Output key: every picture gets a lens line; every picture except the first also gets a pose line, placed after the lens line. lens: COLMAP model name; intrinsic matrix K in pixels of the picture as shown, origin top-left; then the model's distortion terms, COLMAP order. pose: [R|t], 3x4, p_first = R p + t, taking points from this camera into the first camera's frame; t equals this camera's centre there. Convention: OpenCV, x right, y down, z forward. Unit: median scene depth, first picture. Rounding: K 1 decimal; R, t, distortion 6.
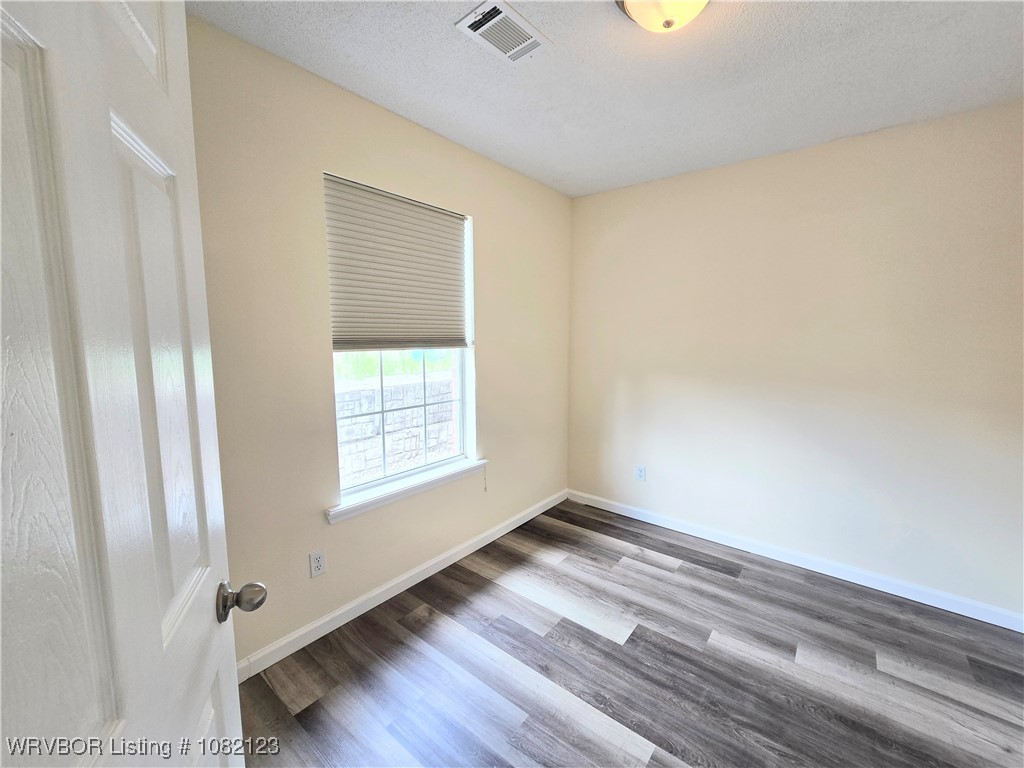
lens RADIAL K [[419.6, 0, 508.5], [0, 419.6, 386.7], [0, 0, 1]] dist [-0.005736, 0.000105]
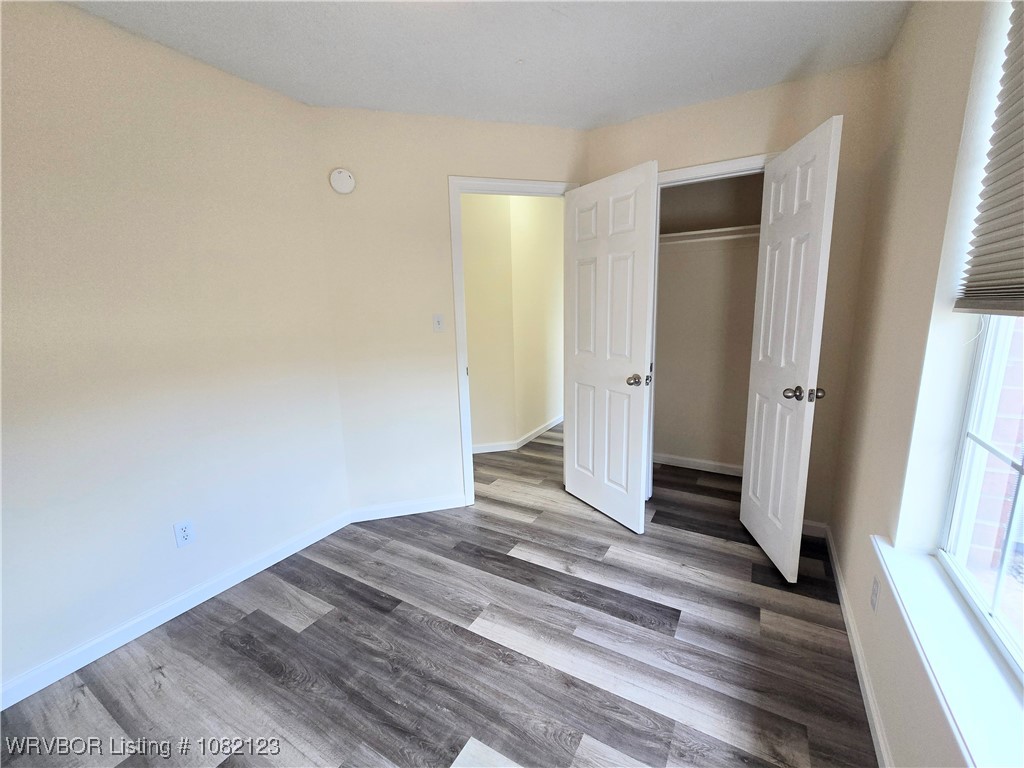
lens RADIAL K [[419.6, 0, 513.8], [0, 419.6, 385.4], [0, 0, 1]] dist [-0.005736, 0.000105]
pose [[-0.987258, 0.048659, -0.151507, 0.312752], [0.000396, 0.952849, 0.303443, -0.178423], [0.159129, 0.299517, -0.940727, 1.675268]]
